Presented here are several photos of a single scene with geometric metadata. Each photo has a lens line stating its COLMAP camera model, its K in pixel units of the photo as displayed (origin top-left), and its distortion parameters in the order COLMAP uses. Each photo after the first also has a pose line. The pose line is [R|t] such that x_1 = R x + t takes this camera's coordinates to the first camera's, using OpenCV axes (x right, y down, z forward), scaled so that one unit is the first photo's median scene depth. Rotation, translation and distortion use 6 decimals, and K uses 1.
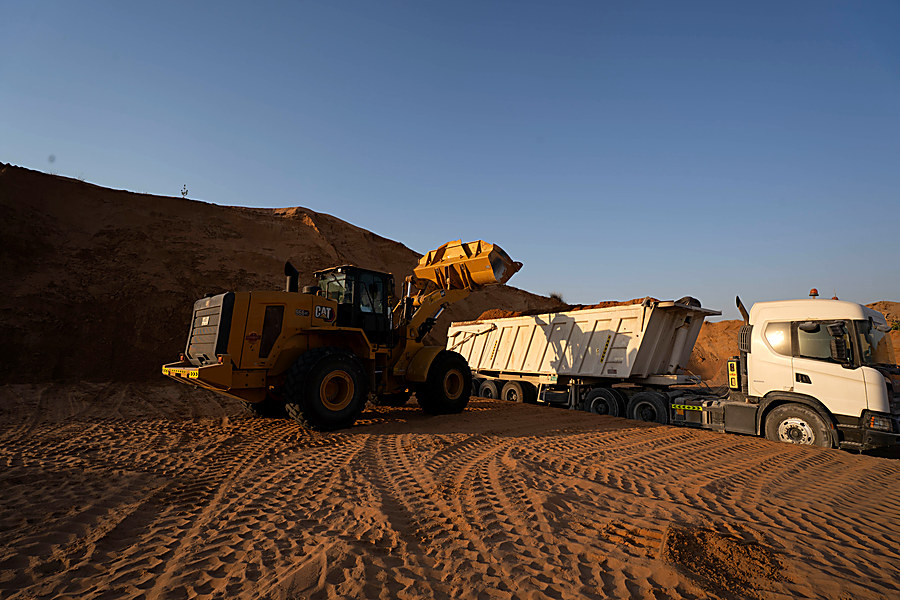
lens RADIAL K [[419.5, 0, 445.7], [0, 419.5, 289.8], [0, 0, 1]] dist [-0.067489, 0.020475]
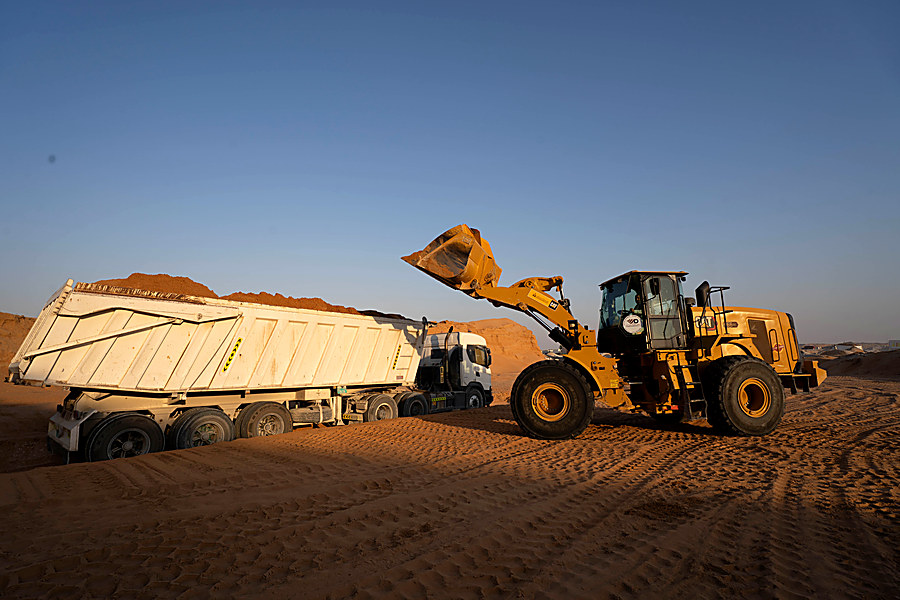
lens RADIAL K [[419.5, 0, 445.7], [0, 419.5, 289.8], [0, 0, 1]] dist [-0.067489, 0.020475]
pose [[-0.309409, 0.168152, 0.935944, -0.916826], [-0.131601, 0.967199, -0.217272, 0.249717], [-0.941779, -0.190397, -0.277131, 1.565358]]
